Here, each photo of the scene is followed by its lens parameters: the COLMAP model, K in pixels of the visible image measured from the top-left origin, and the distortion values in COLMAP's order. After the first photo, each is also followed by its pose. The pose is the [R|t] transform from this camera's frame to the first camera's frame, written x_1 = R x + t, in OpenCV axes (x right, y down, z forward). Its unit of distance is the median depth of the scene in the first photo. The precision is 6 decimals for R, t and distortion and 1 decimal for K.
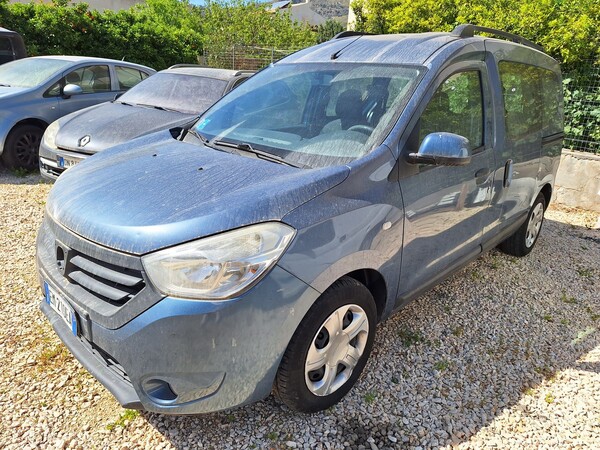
lens RADIAL K [[424.0, 0, 302.1], [0, 424.0, 225.5], [0, 0, 1]] dist [0.020937, -0.023042]
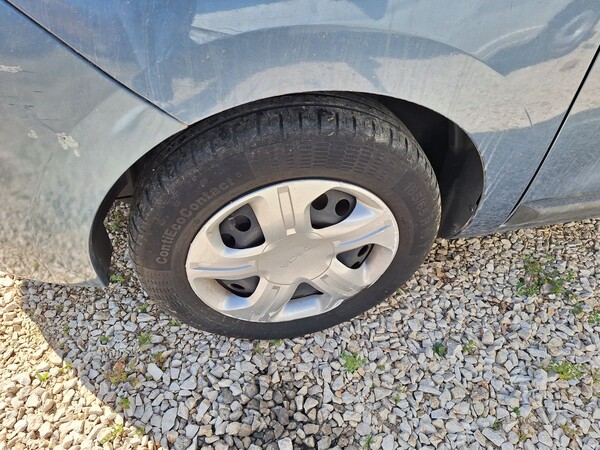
lens RADIAL K [[424.0, 0, 302.9], [0, 424.0, 223.9], [0, 0, 1]] dist [0.020937, -0.023042]
pose [[0.832066, 0.404491, -0.379545, 0.243578], [-0.200581, 0.857376, 0.473998, 0.040836], [0.517140, -0.318268, 0.794526, 0.646985]]
